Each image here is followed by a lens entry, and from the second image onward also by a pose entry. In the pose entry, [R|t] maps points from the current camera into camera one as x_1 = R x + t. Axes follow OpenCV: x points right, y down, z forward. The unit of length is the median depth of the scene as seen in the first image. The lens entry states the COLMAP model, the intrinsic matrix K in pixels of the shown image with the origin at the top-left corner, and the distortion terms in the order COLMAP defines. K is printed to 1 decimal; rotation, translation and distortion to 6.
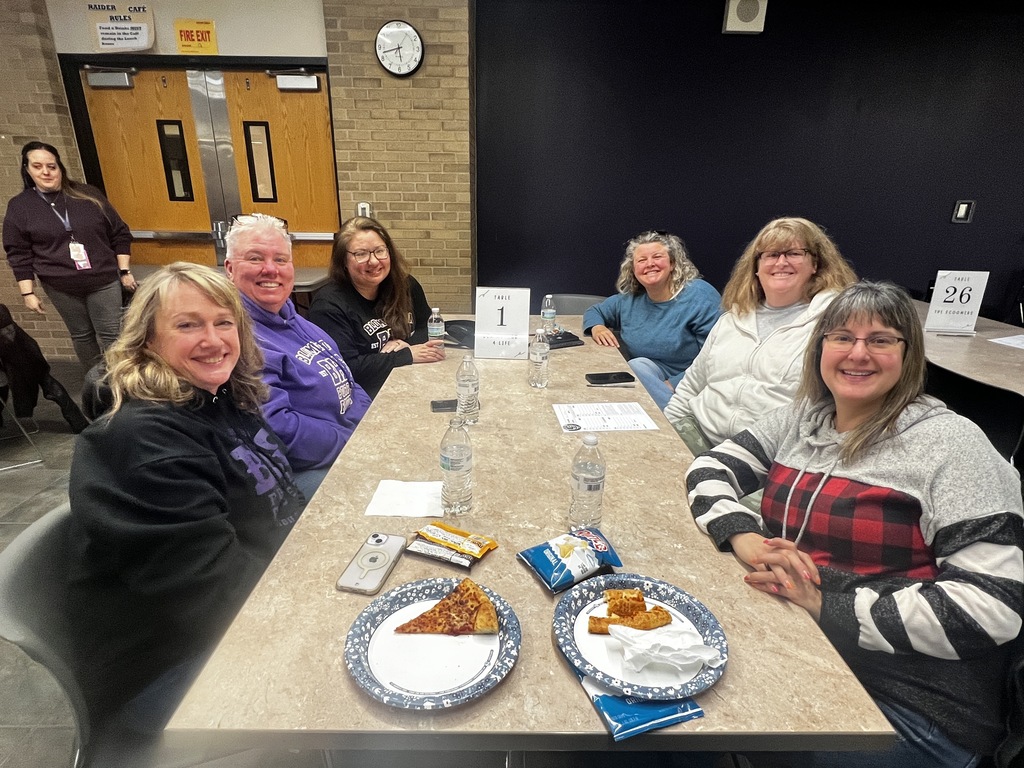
lens RADIAL K [[550.8, 0, 510.0], [0, 550.8, 384.4], [0, 0, 1]] dist [0.002982, 0.000018]
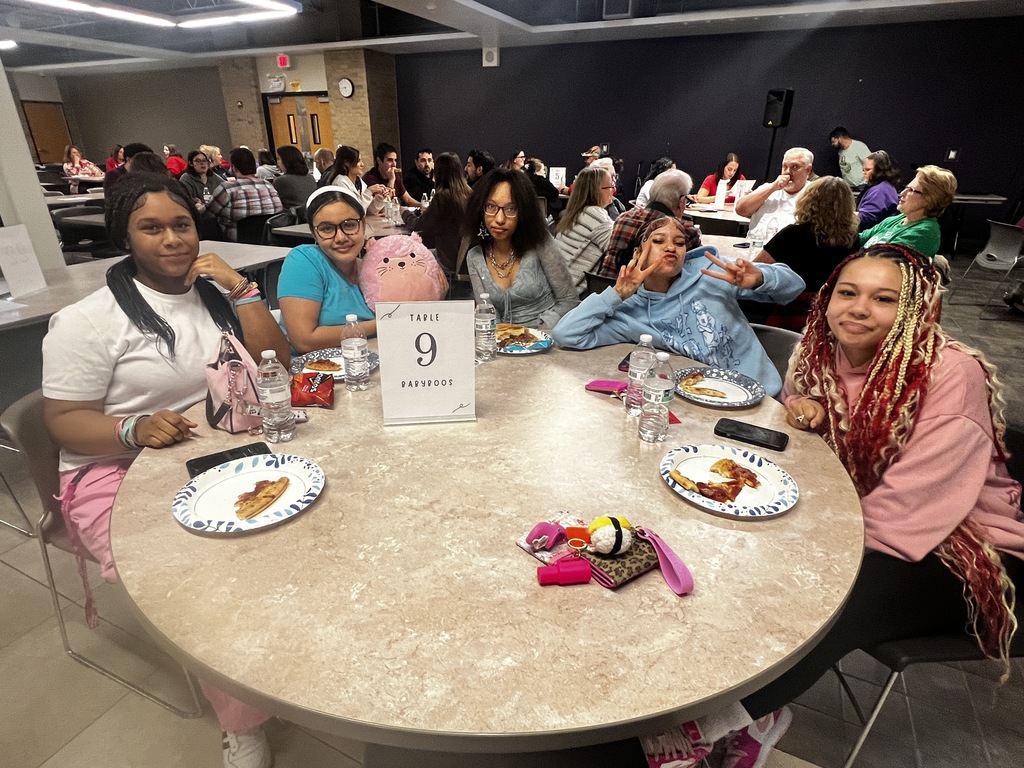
lens RADIAL K [[550.8, 0, 512.8], [0, 550.8, 383.8], [0, 0, 1]] dist [0.002982, 0.000018]
pose [[0.902927, 0.171240, -0.394207, 1.898985], [-0.139395, 0.984298, 0.108286, 0.451264], [0.406560, -0.042824, 0.912620, -1.271174]]
